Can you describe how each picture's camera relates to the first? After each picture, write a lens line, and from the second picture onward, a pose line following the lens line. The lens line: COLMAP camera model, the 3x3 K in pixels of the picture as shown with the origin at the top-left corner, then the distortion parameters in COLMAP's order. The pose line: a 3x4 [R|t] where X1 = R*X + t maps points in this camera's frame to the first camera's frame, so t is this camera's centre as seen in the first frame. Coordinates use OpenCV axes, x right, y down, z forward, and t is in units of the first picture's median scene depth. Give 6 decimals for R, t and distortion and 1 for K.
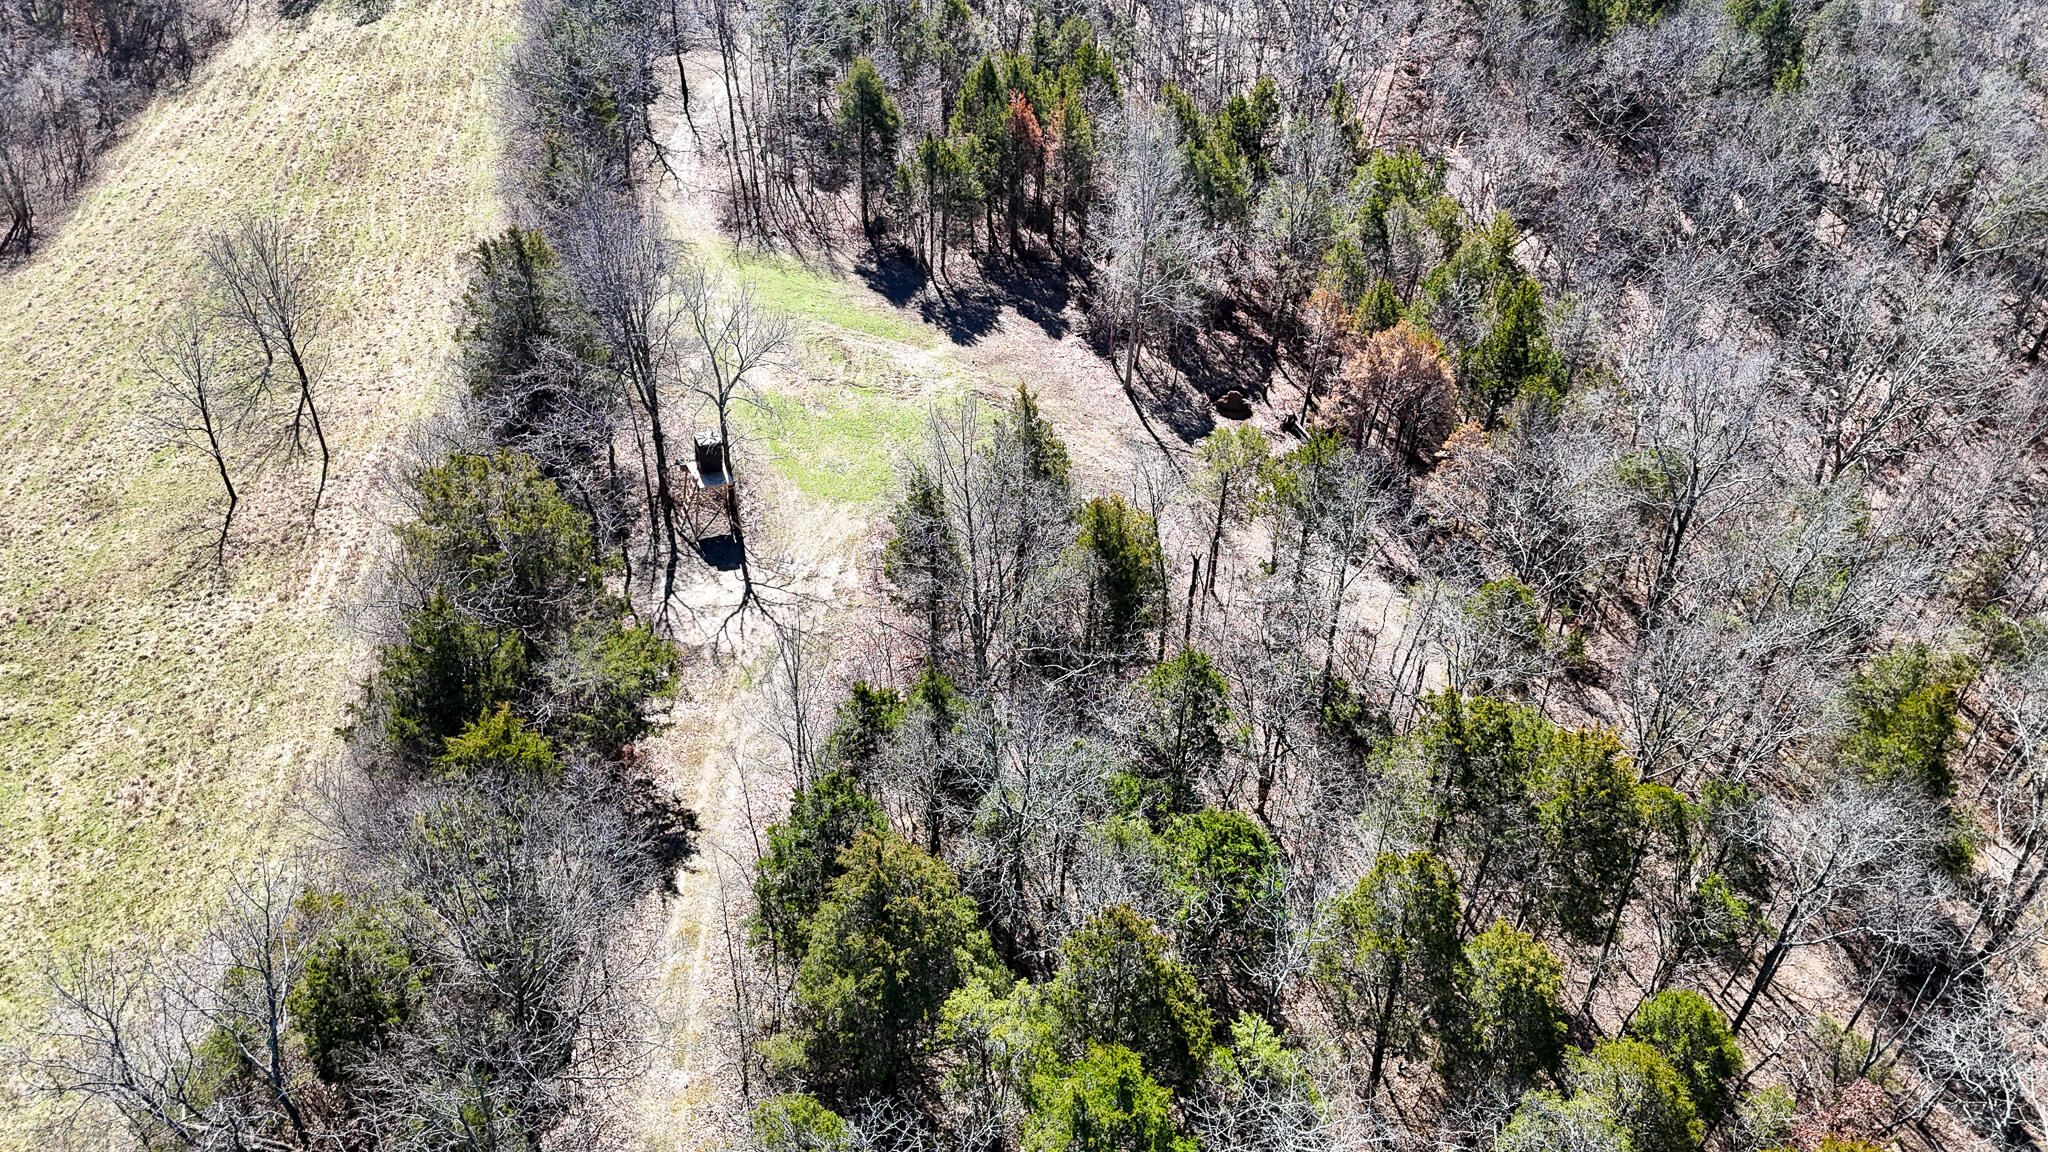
lens RADIAL K [[1480.5, 0, 1052.6], [0, 1480.5, 578.5], [0, 0, 1]] dist [0.078707, -0.072987]
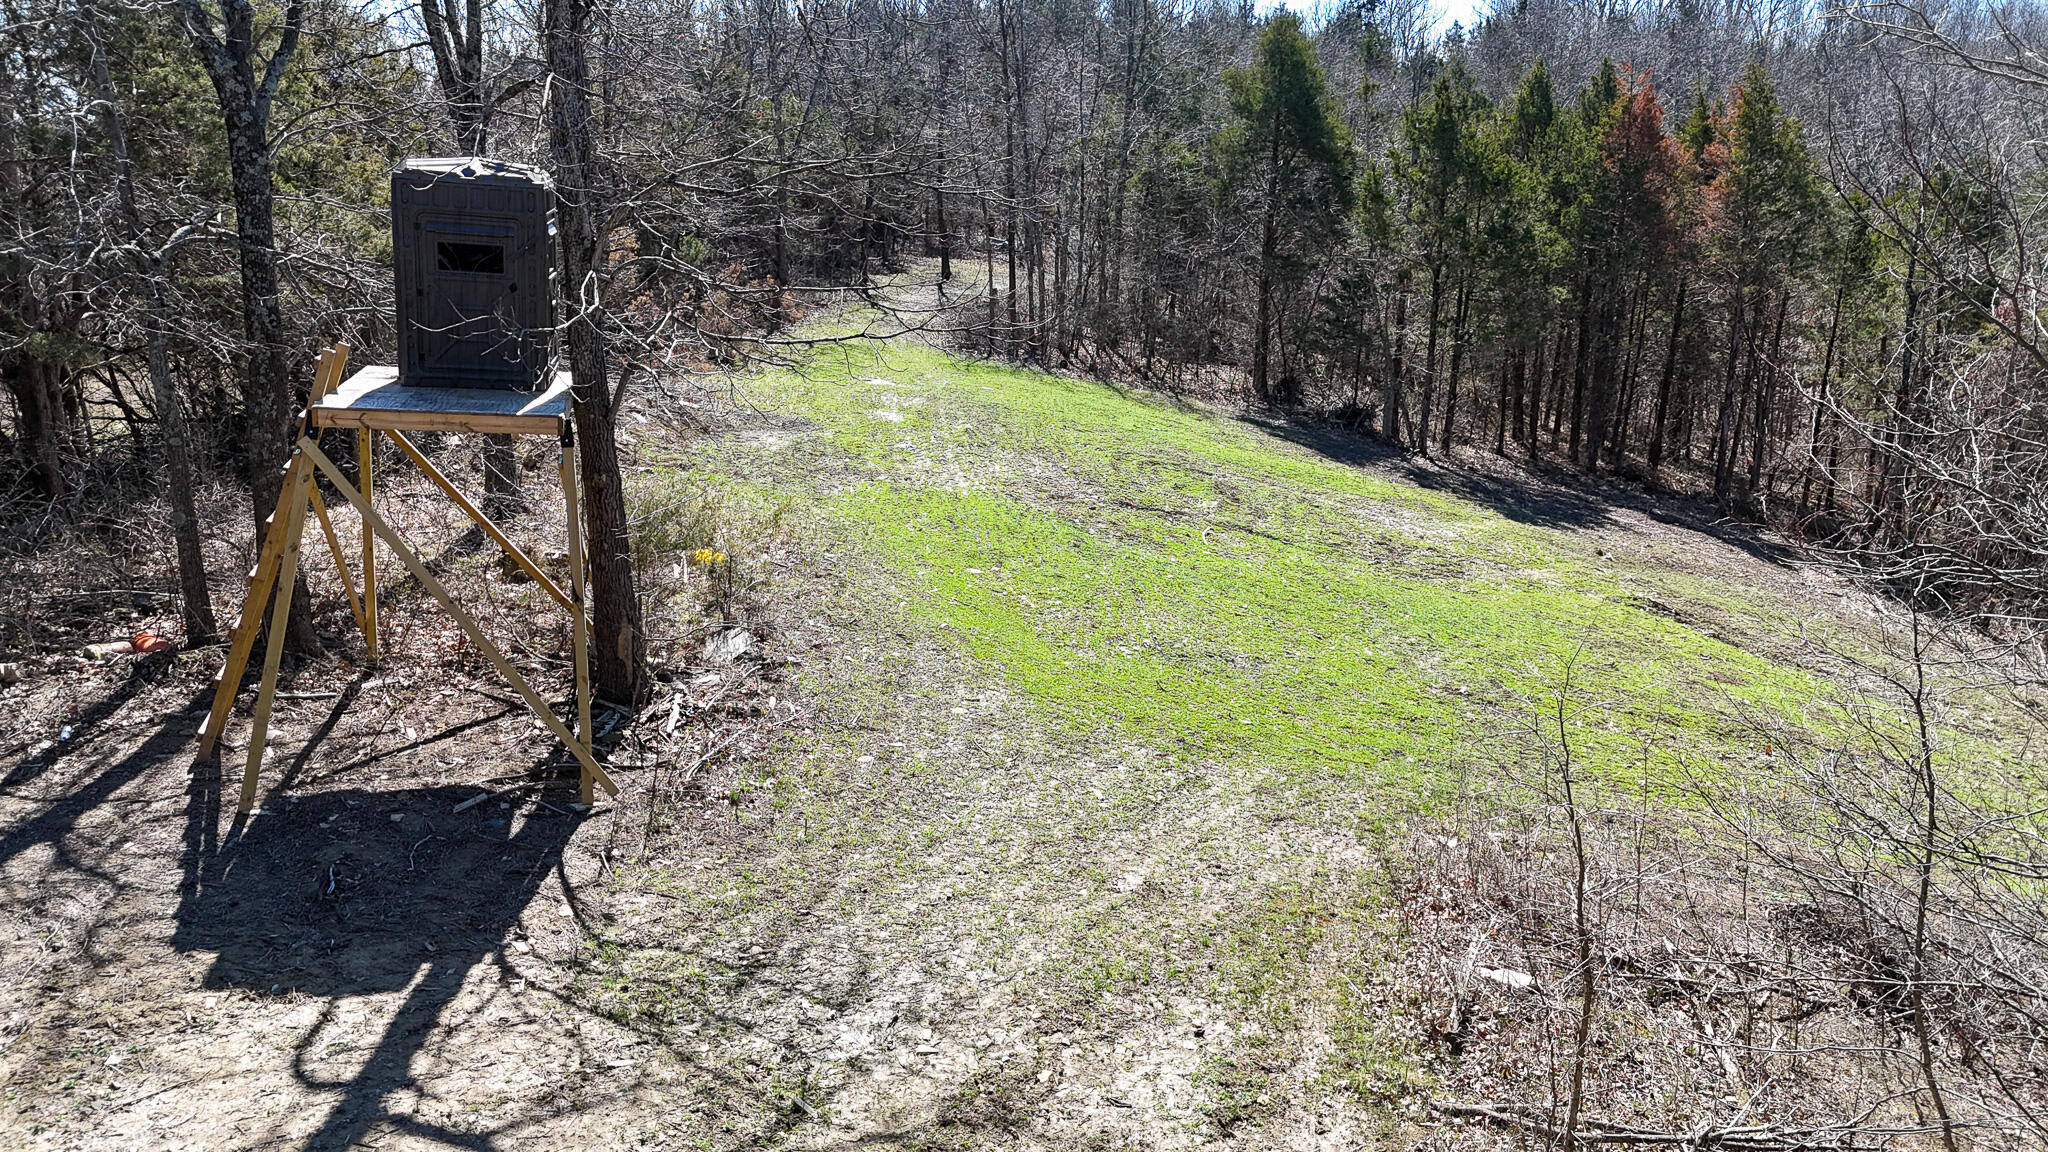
lens RADIAL K [[1480.5, 0, 1052.6], [0, 1480.5, 578.5], [0, 0, 1]] dist [0.078707, -0.072987]
pose [[0.977346, 0.021644, -0.210537, -0.094994], [-0.102456, 0.918816, -0.381155, 0.002090], [0.185195, 0.394091, 0.900219, 0.626890]]
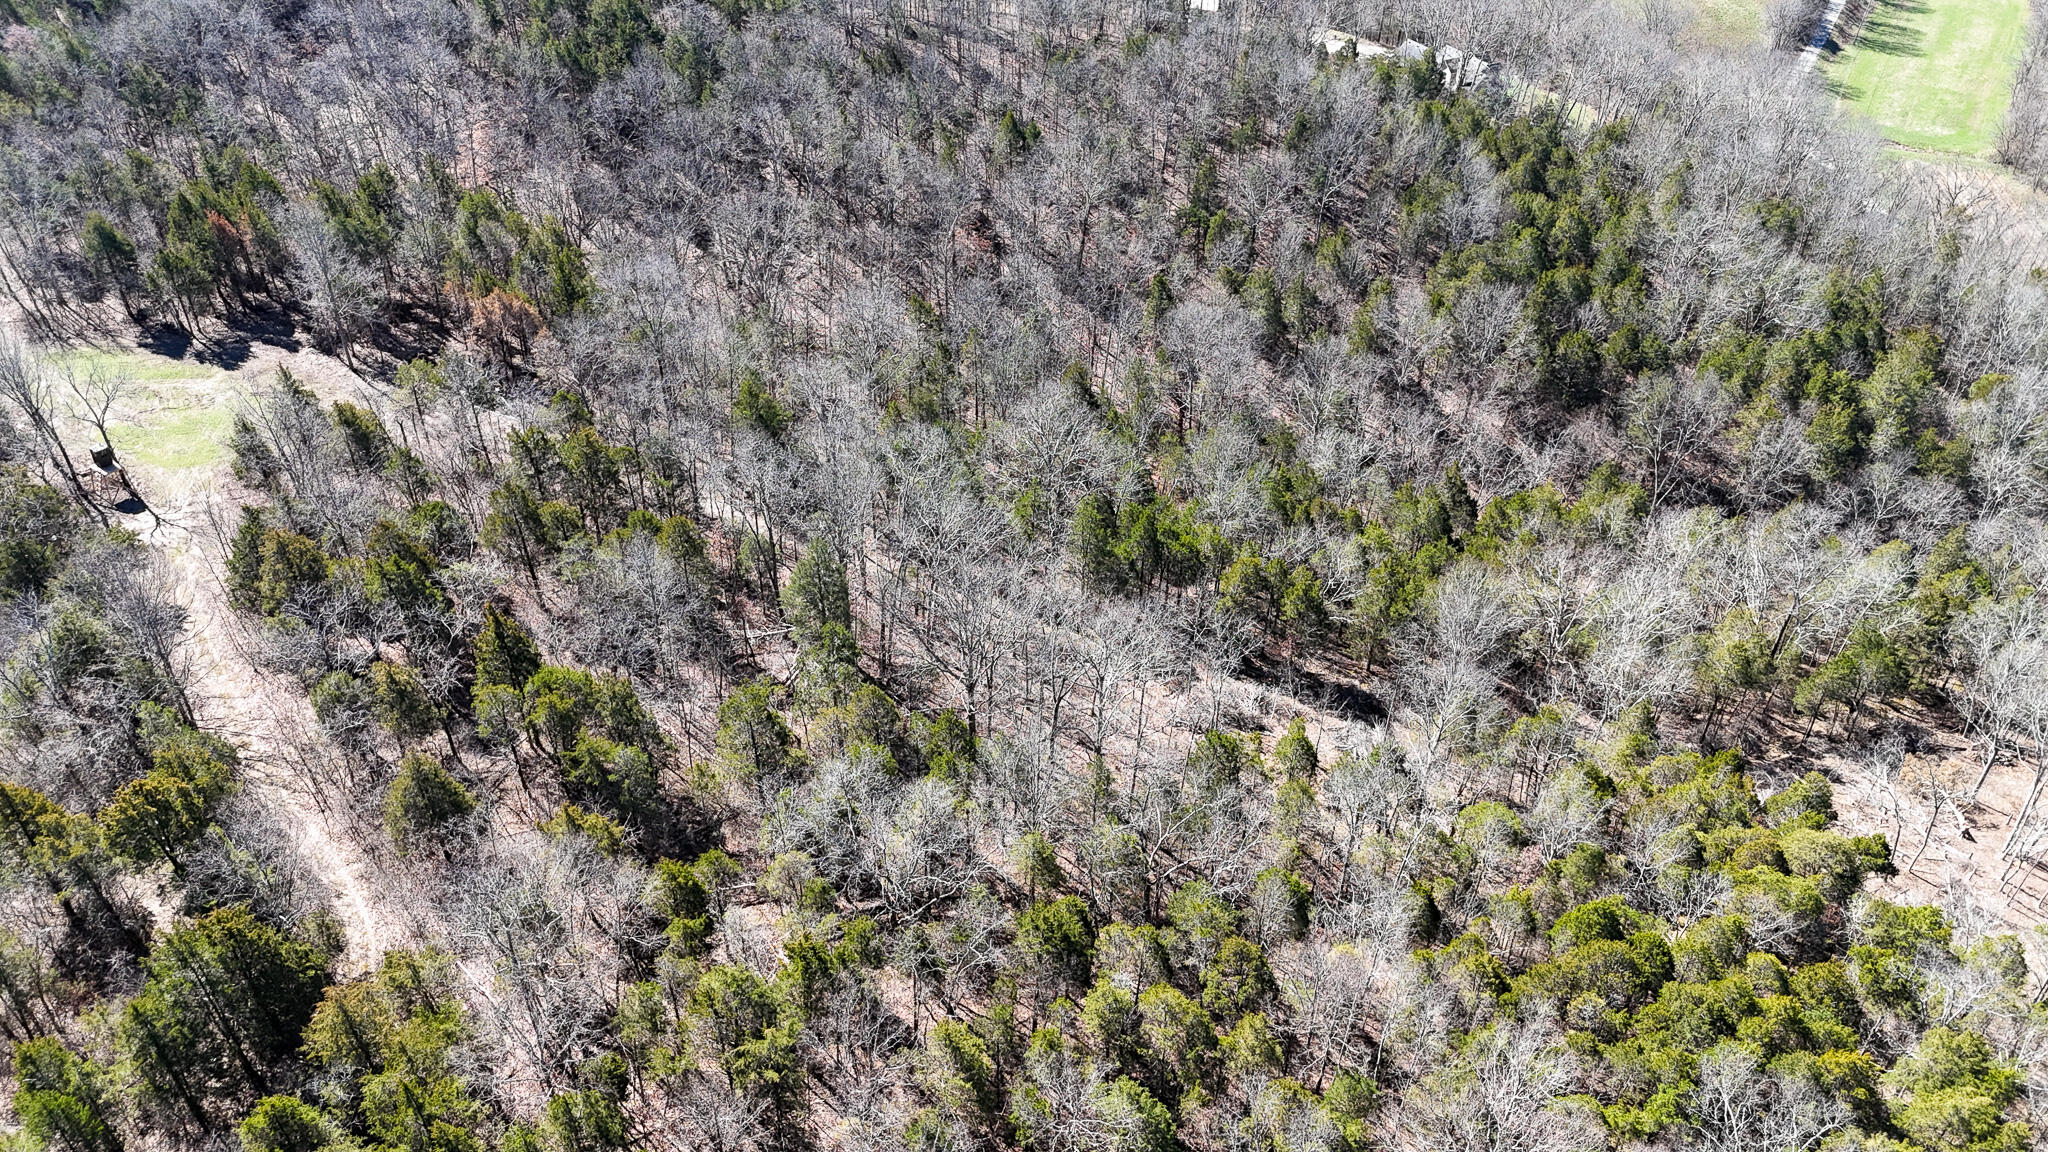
lens RADIAL K [[1480.5, 0, 1052.6], [0, 1480.5, 578.5], [0, 0, 1]] dist [0.078707, -0.072987]
pose [[0.863895, -0.329209, 0.381191, 0.009461], [0.324013, 0.942680, 0.079817, 0.200605], [-0.385618, 0.054557, 0.921044, -0.784789]]
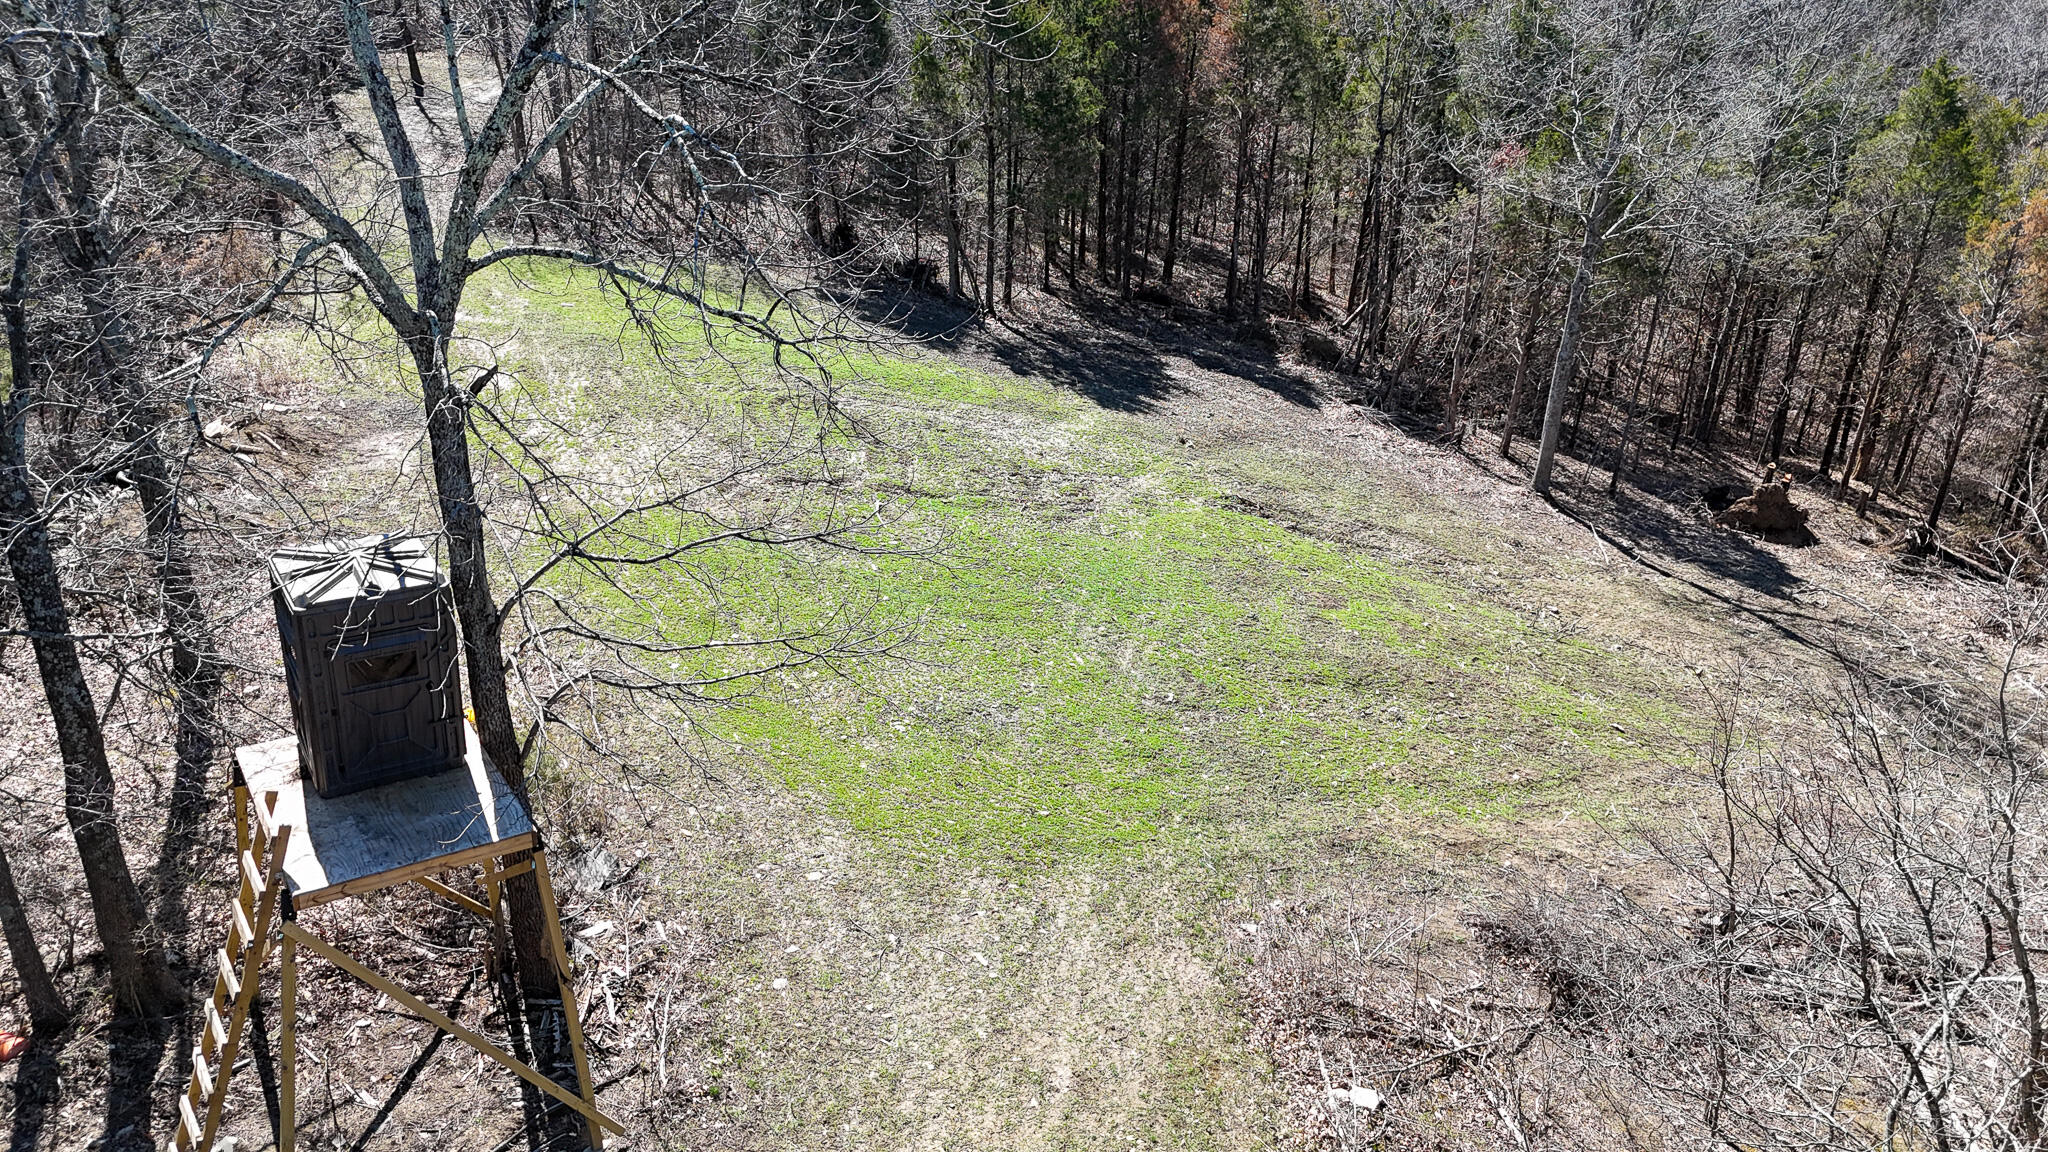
lens RADIAL K [[1480.5, 0, 1052.6], [0, 1480.5, 578.5], [0, 0, 1]] dist [0.078707, -0.072987]
pose [[0.988574, -0.083214, 0.125684, -0.127087], [0.106517, 0.975622, -0.191872, -0.039168], [-0.106653, 0.203068, 0.973339, 0.595797]]
